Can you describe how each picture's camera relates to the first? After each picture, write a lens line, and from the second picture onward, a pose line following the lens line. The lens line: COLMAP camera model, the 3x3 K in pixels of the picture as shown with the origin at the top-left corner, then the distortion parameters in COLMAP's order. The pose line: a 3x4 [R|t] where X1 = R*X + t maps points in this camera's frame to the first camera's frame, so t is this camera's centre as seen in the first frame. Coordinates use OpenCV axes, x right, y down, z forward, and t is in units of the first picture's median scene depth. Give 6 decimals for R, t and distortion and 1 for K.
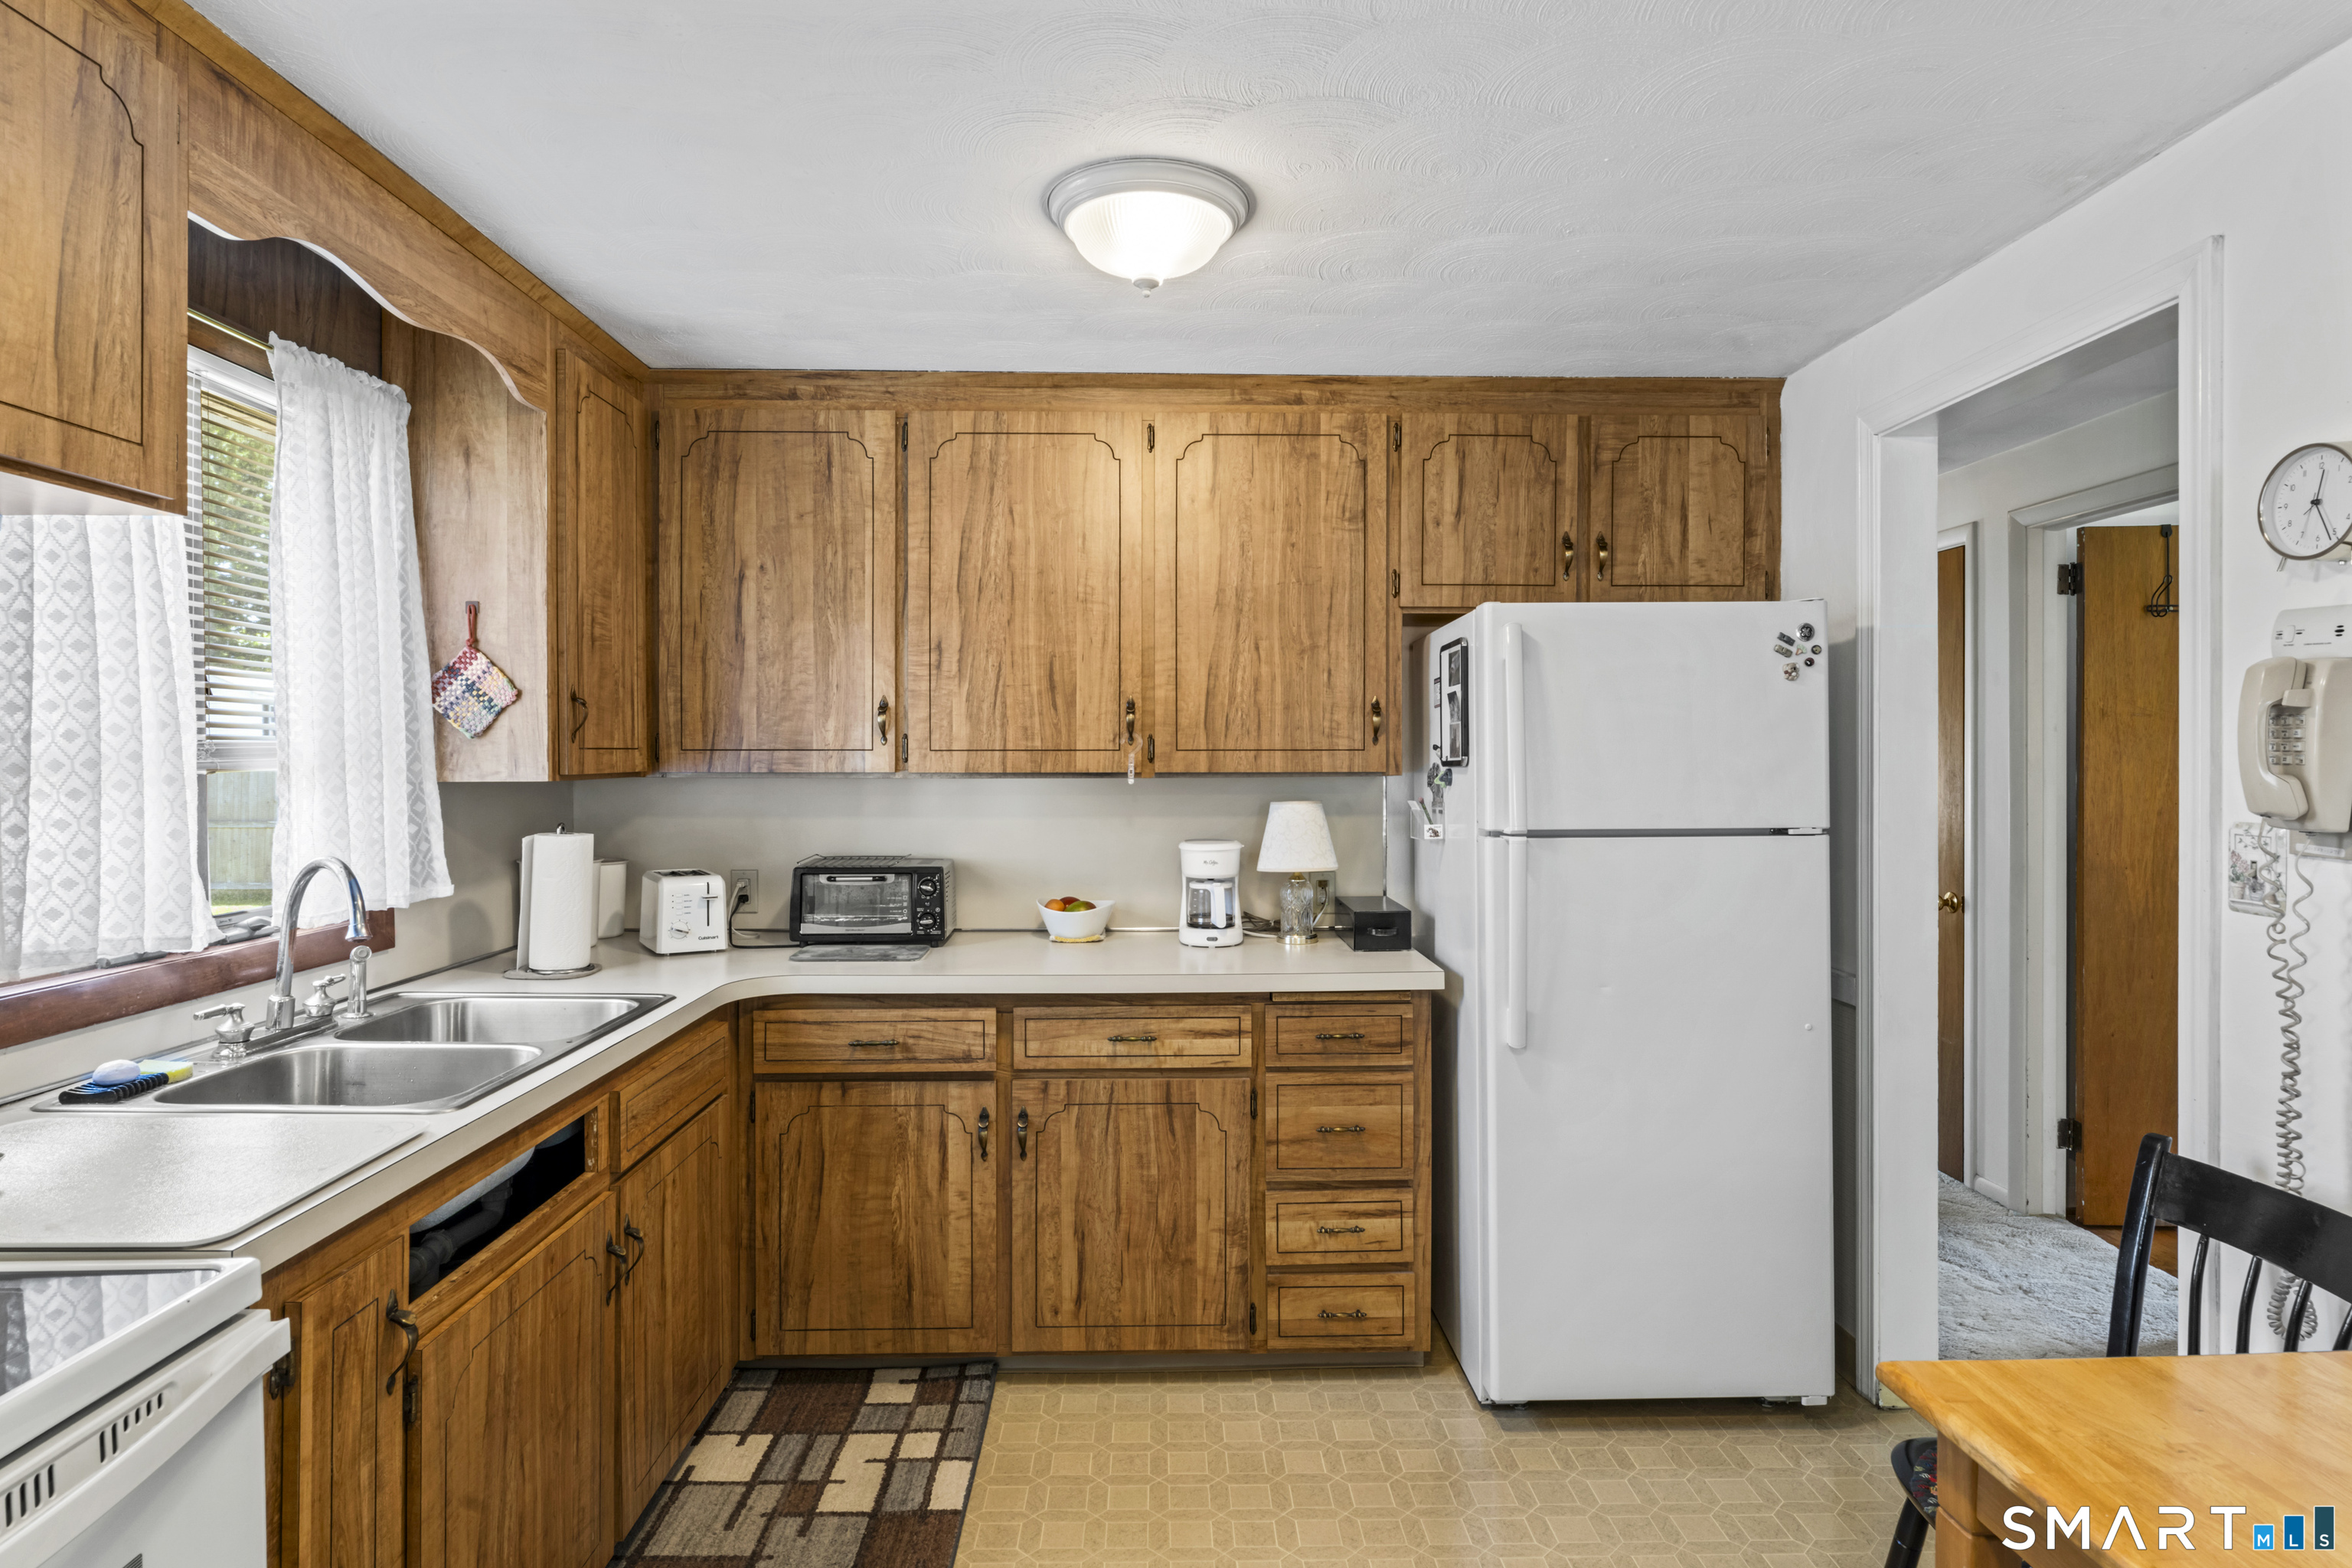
lens RADIAL K [[1278.5, 0, 1178.3], [0, 1278.5, 754.0], [0, 0, 1]] dist [0.003886, 0.000149]
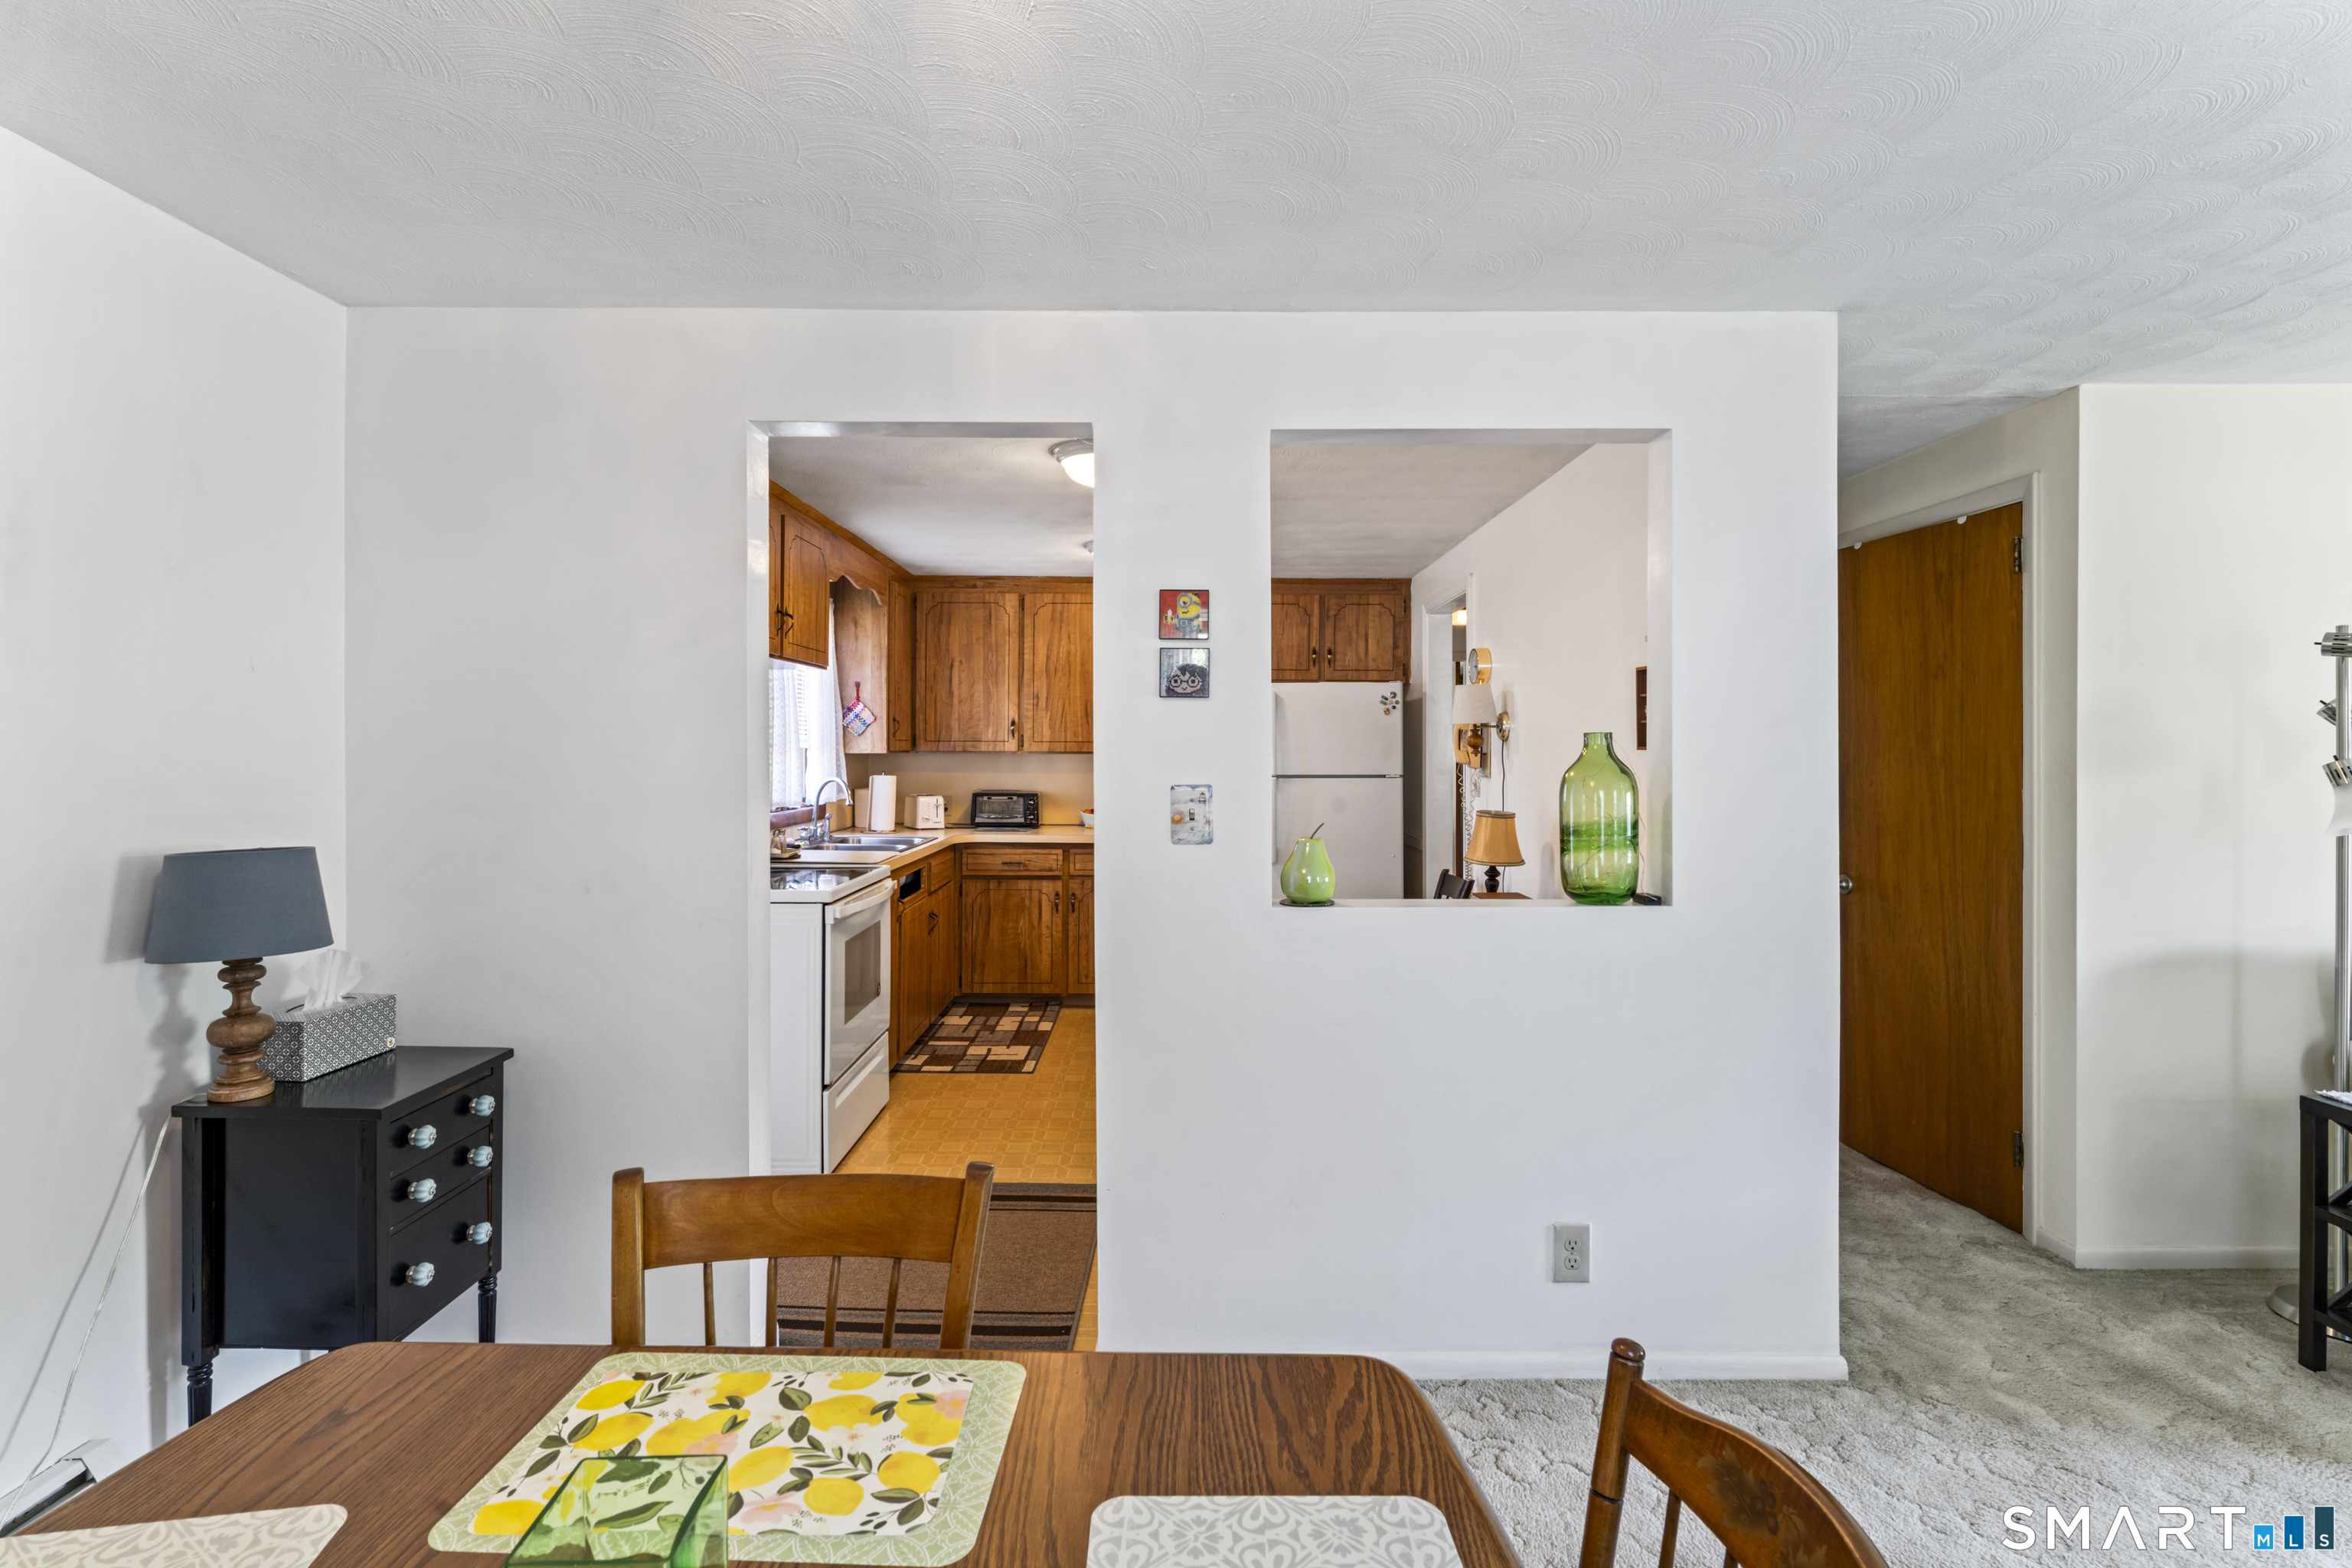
lens RADIAL K [[1115.9, 0, 1176.9], [0, 1115.9, 744.9], [0, 0, 1]] dist [-0.002817, -0.000322]
pose [[0.999751, 0.004917, -0.021757, 0.110346], [-0.004968, 0.999985, -0.002310, 0.006499], [0.021745, 0.002418, 0.999761, -1.027499]]
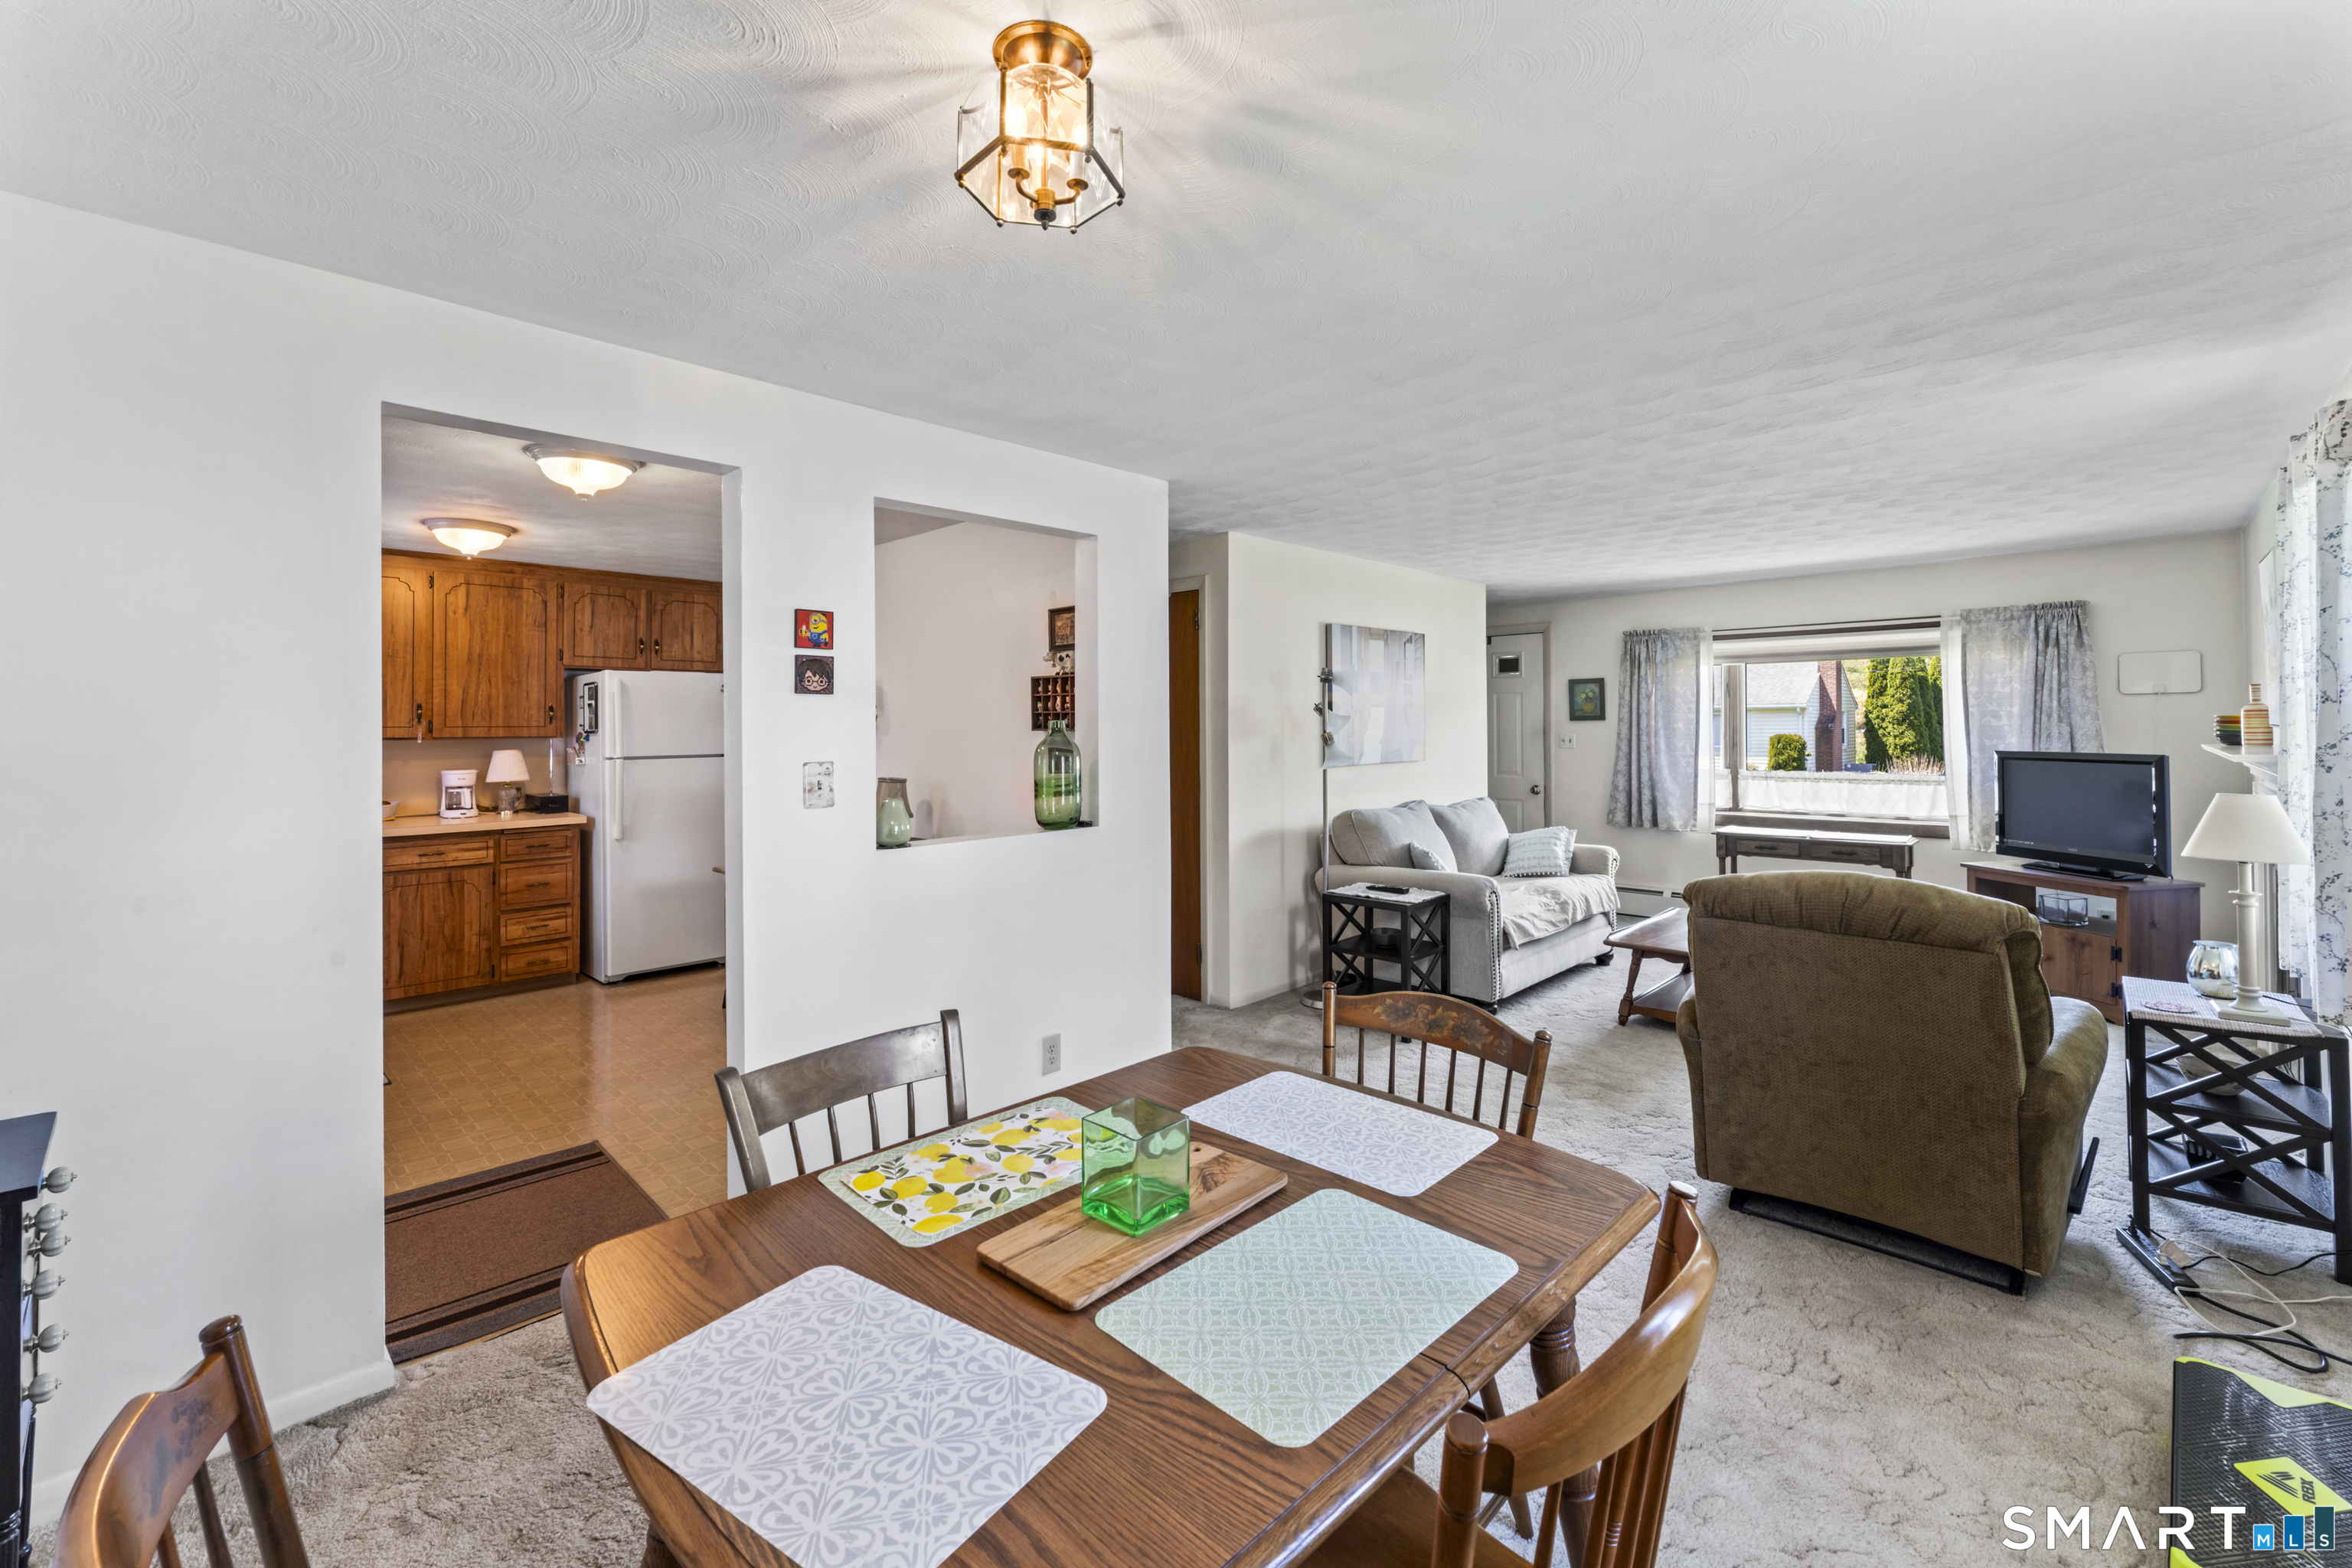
lens RADIAL K [[983.1, 0, 1172.9], [0, 983.1, 721.2], [0, 0, 1]] dist [-0.000390, 0.000136]
pose [[0.711679, 0.002130, 0.702502, -0.308191], [0.003326, 0.999974, -0.006401, 0.002365], [-0.702497, 0.006892, 0.711653, -1.105432]]
